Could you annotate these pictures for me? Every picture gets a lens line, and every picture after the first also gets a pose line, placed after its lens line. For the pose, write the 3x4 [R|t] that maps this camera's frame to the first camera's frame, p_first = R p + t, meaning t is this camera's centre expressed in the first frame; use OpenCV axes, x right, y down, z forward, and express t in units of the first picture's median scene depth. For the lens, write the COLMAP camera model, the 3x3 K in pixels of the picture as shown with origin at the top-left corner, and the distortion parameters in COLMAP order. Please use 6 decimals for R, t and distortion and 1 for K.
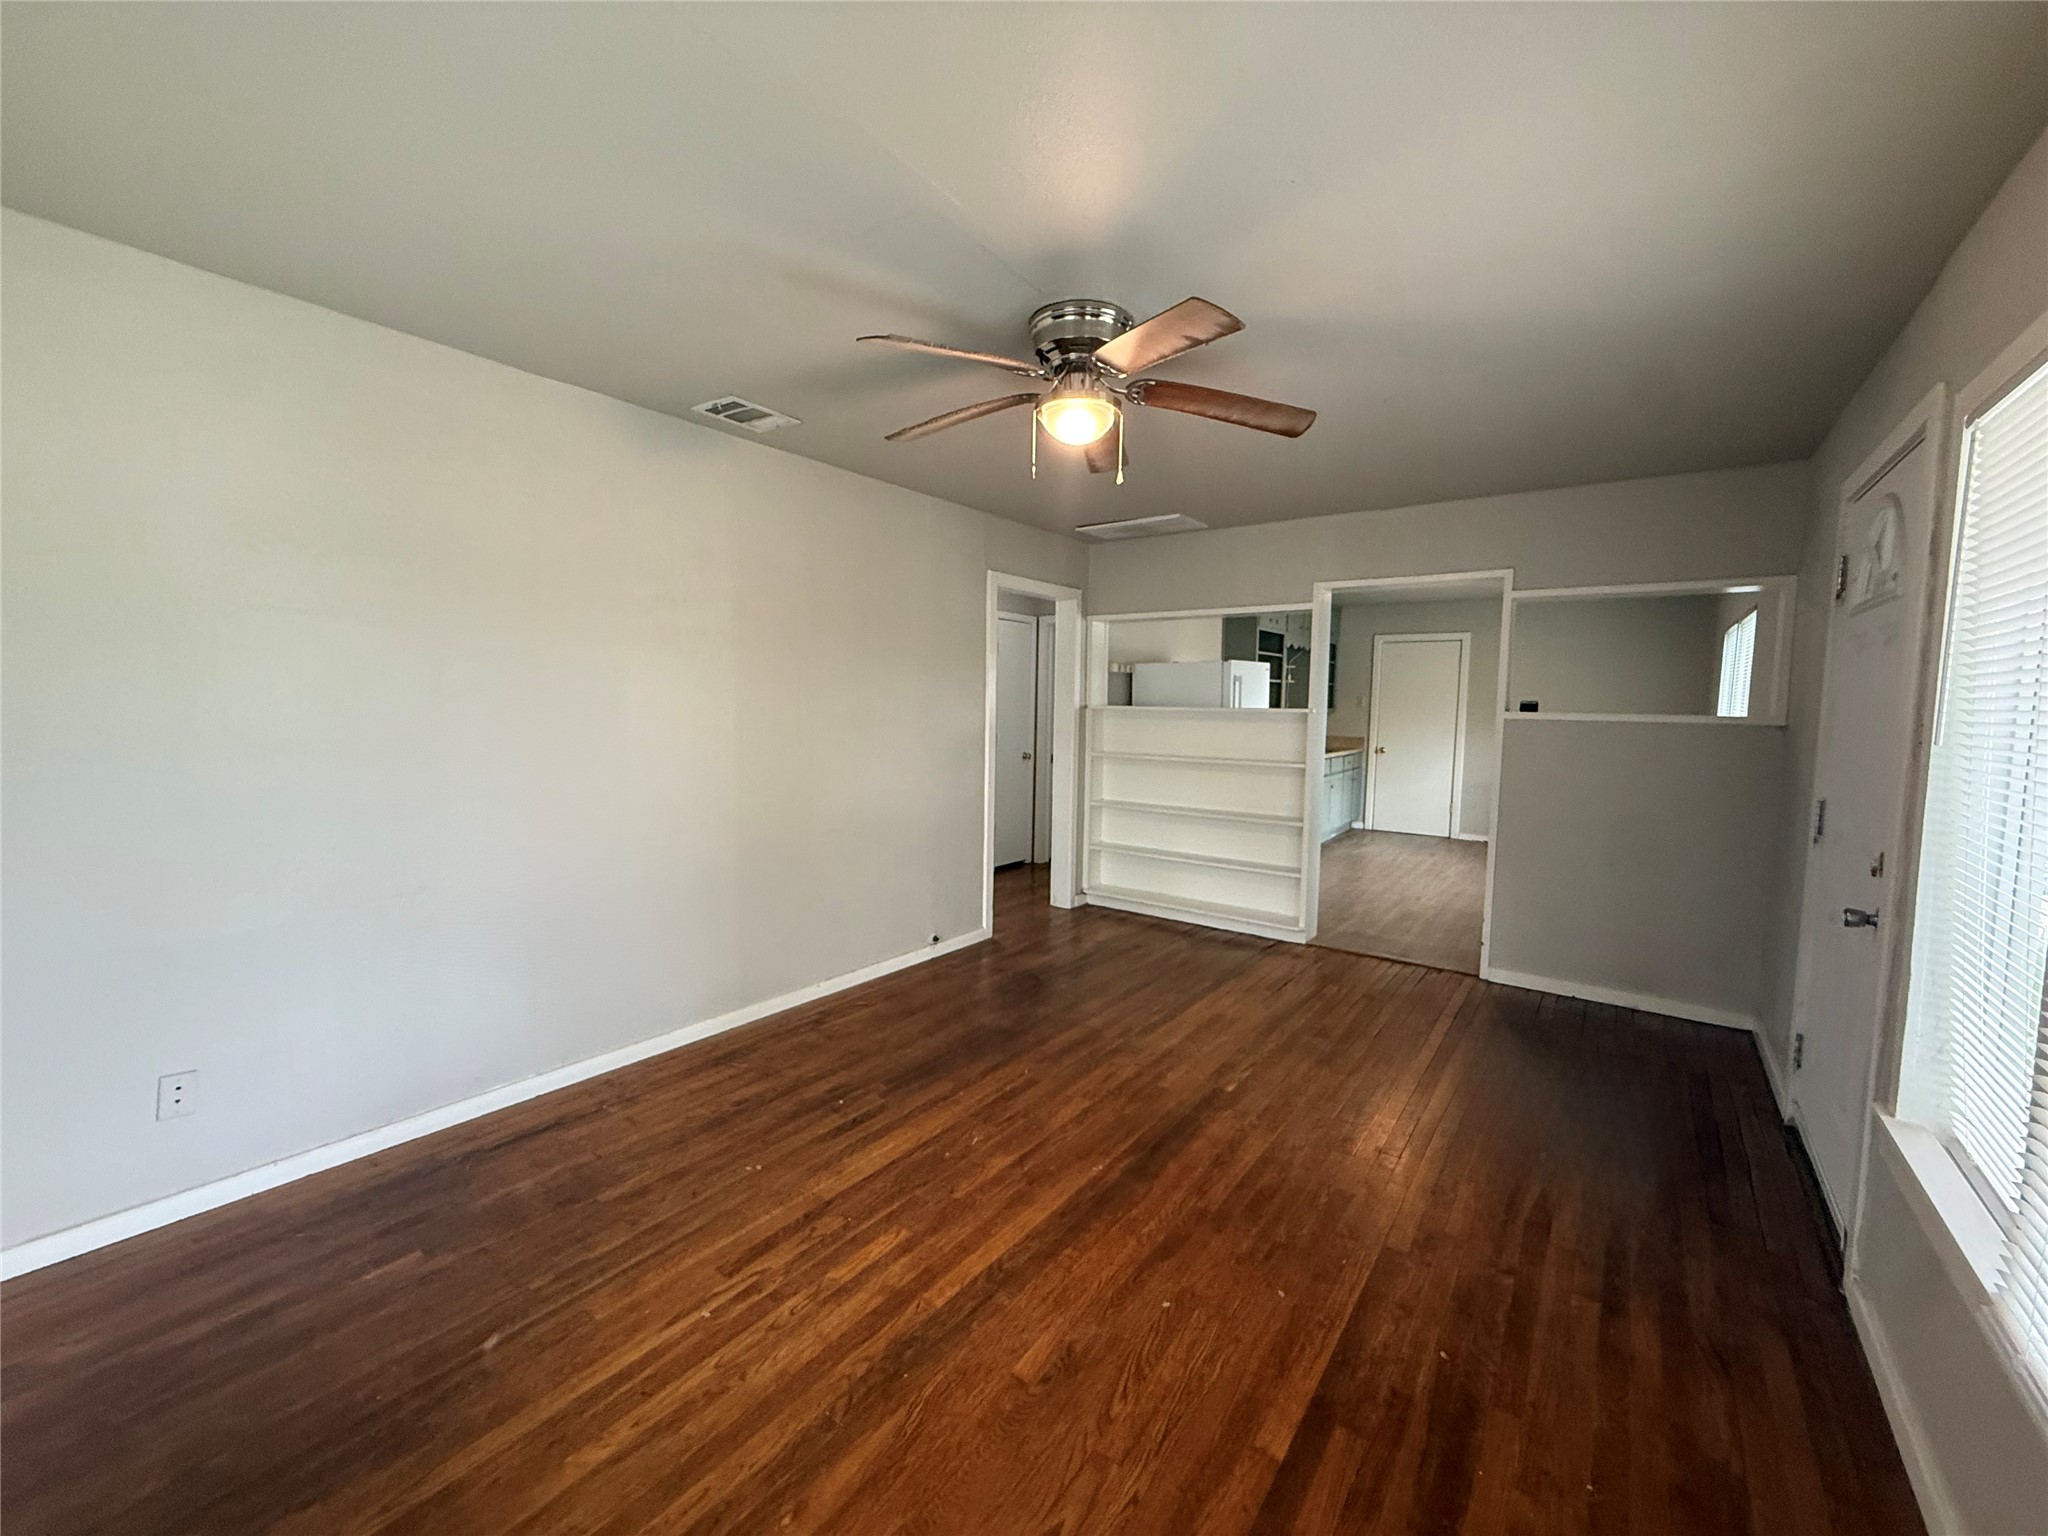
lens RADIAL K [[816.2, 0, 1021.0], [0, 816.2, 771.4], [0, 0, 1]] dist [-0.000065, -0.000175]
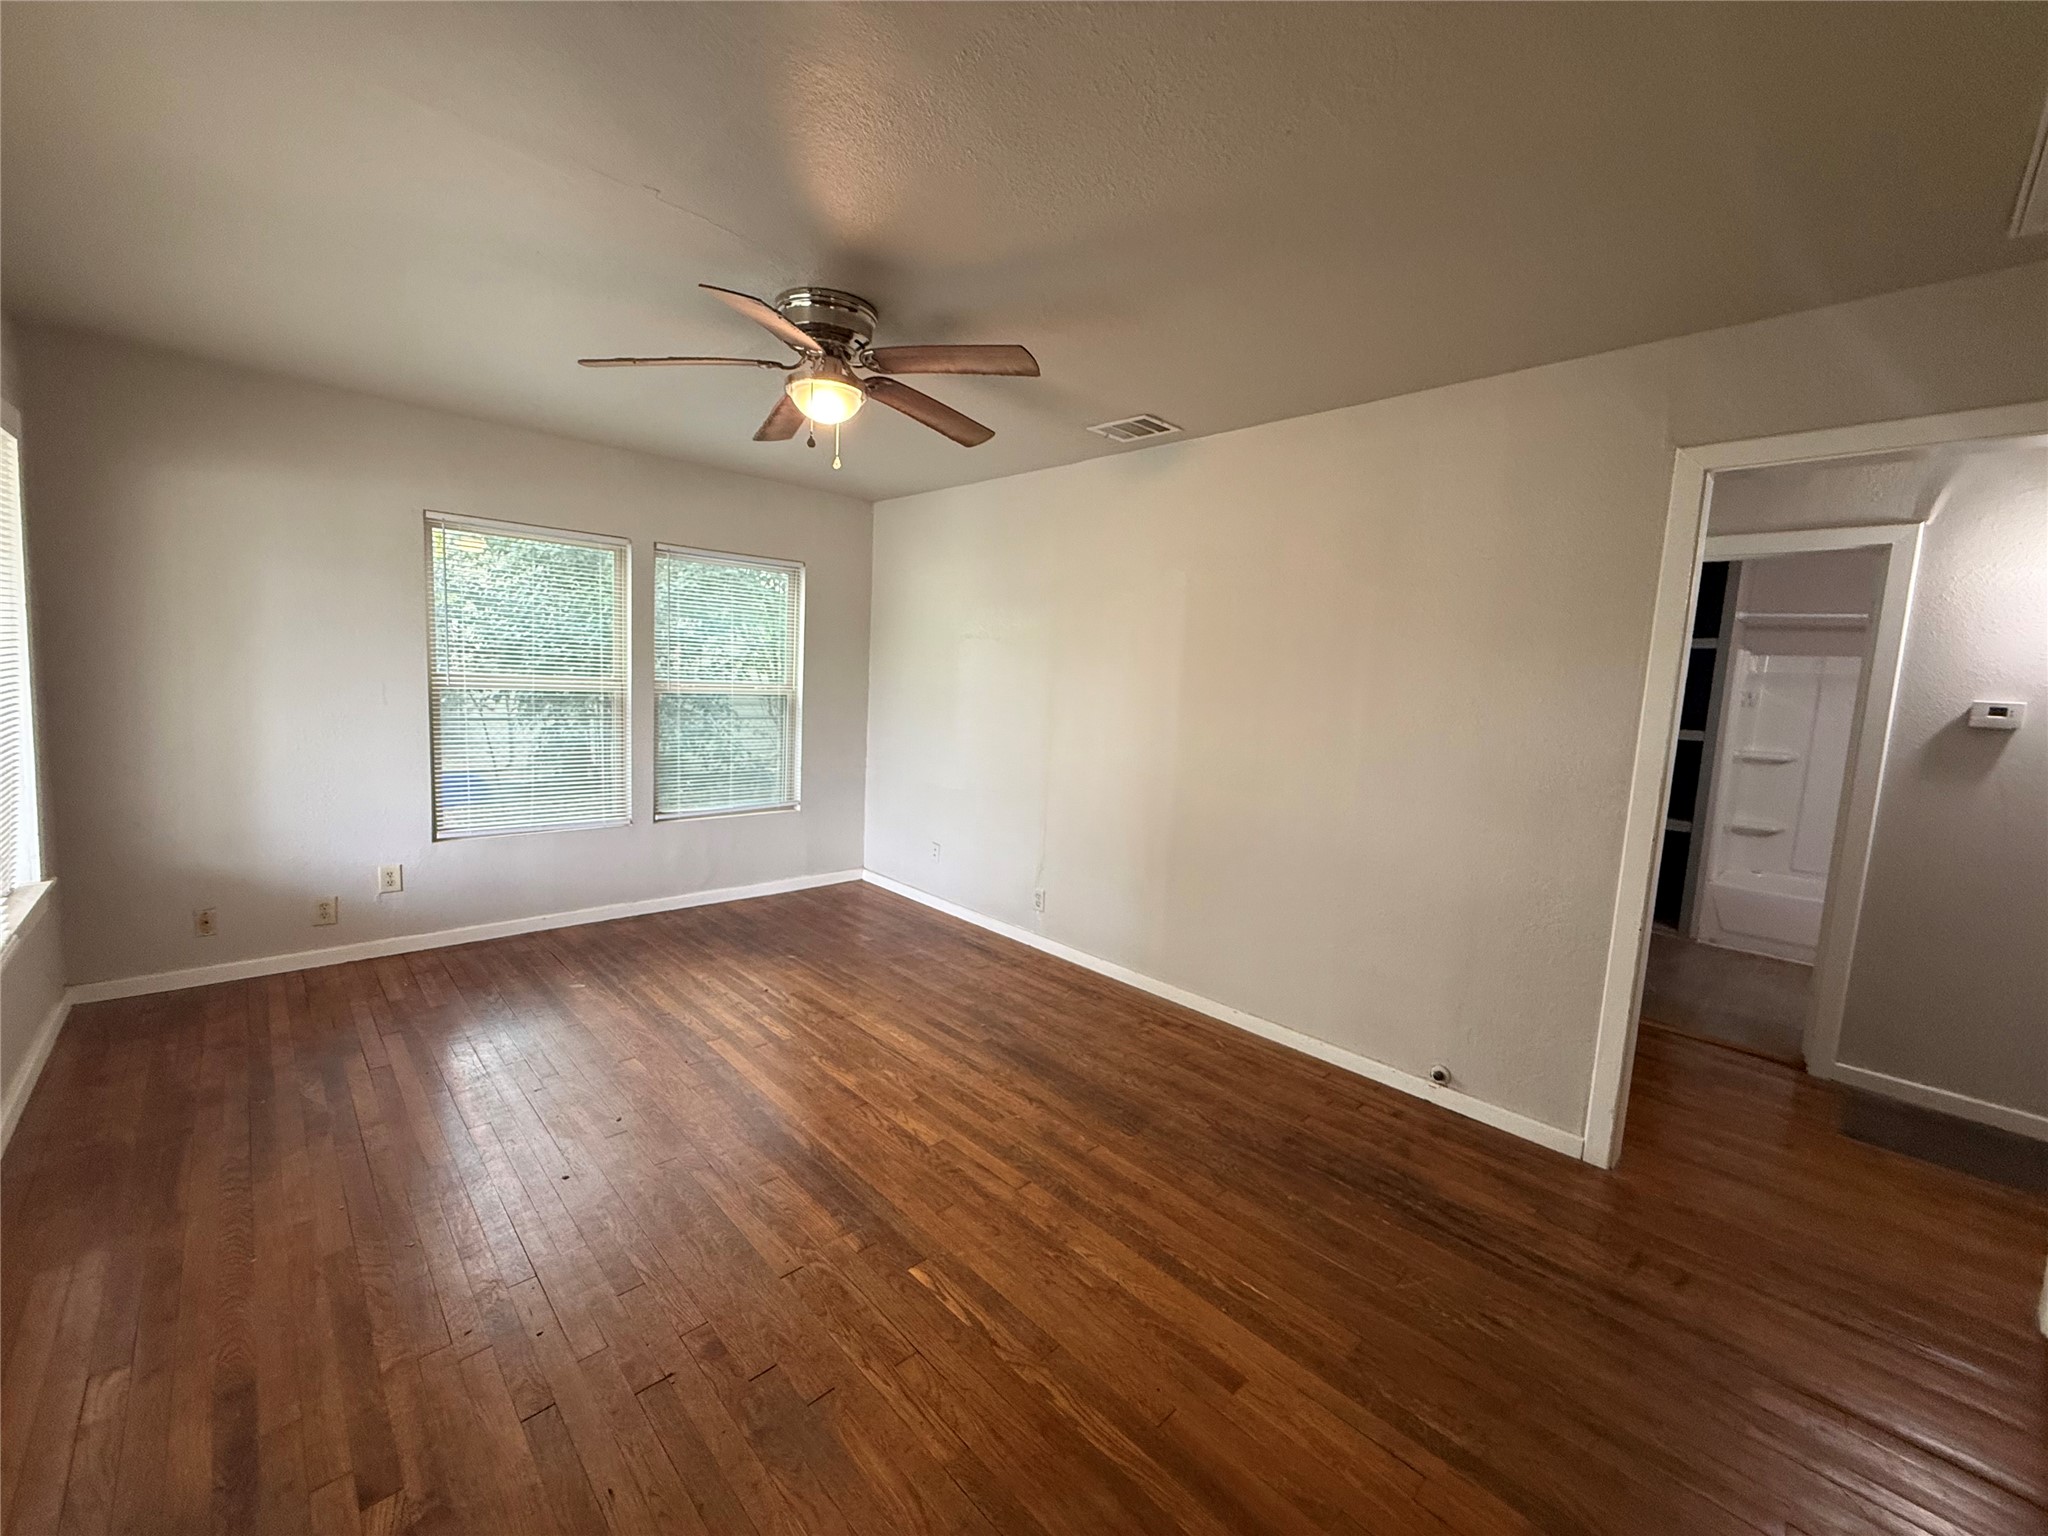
lens RADIAL K [[816.2, 0, 1021.0], [0, 816.2, 771.4], [0, 0, 1]] dist [-0.000065, -0.000175]
pose [[-0.166163, 0.083828, -0.982529, 0.900521], [-0.139485, 0.984364, 0.107574, -0.084078], [0.976183, 0.154923, -0.151872, 1.200317]]
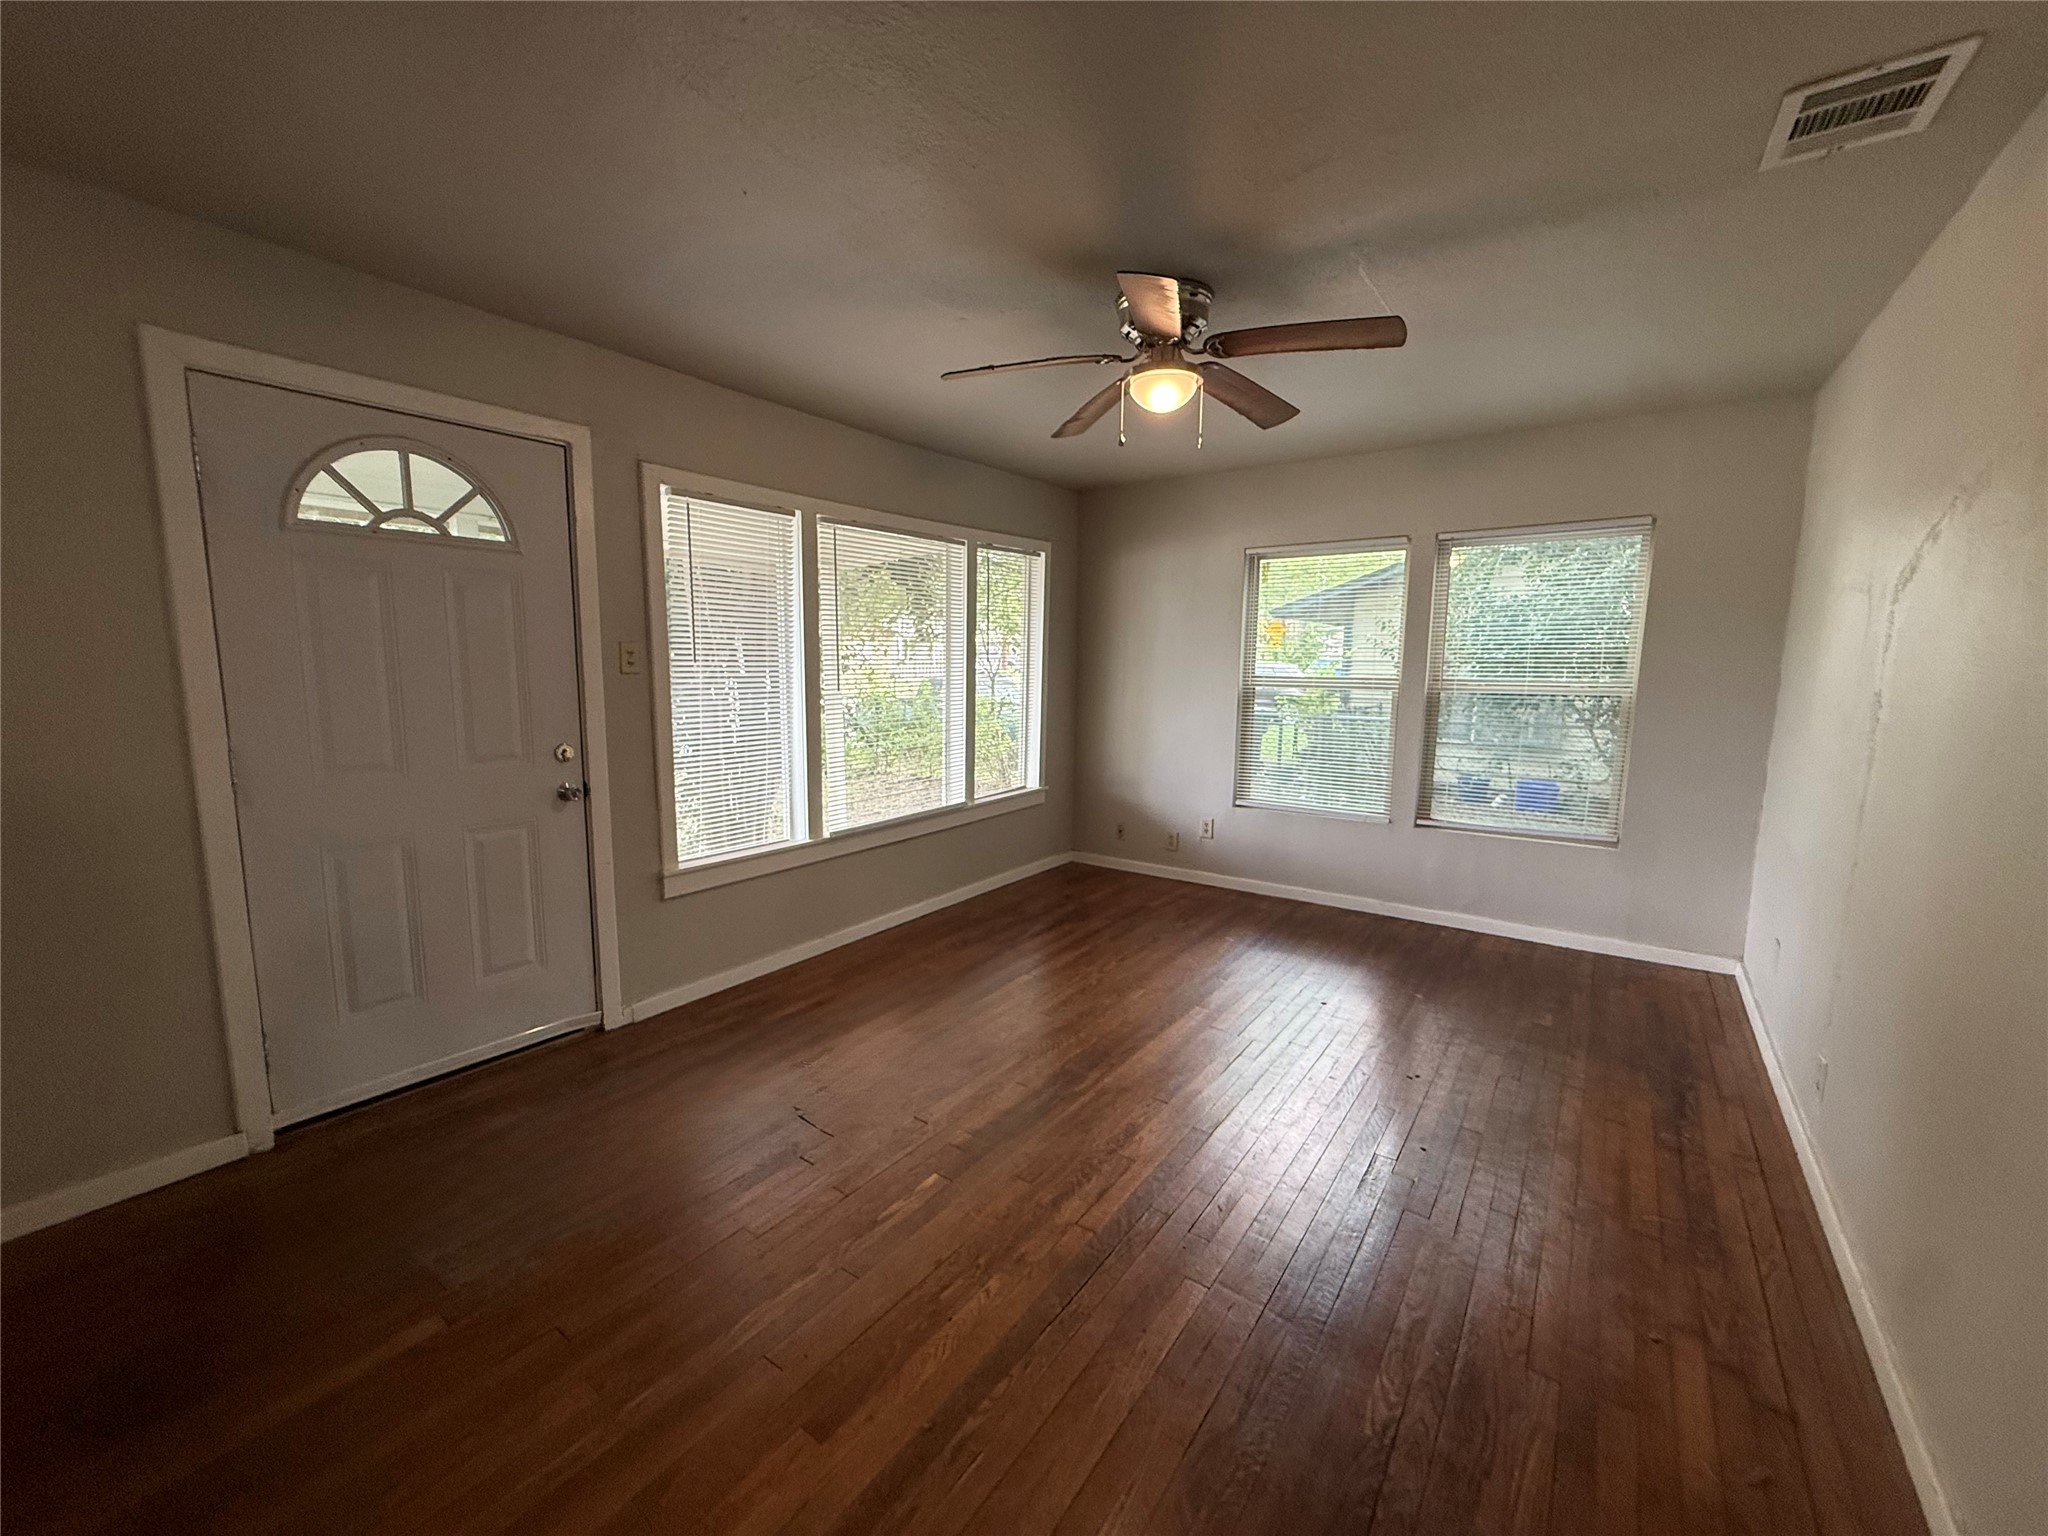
lens RADIAL K [[816.2, 0, 1021.0], [0, 816.2, 771.4], [0, 0, 1]] dist [-0.000065, -0.000175]
pose [[-0.999576, -0.023918, -0.016635, 0.213431], [-0.027056, 0.973842, 0.225611, -0.143823], [0.010804, 0.225966, -0.974075, 1.753608]]
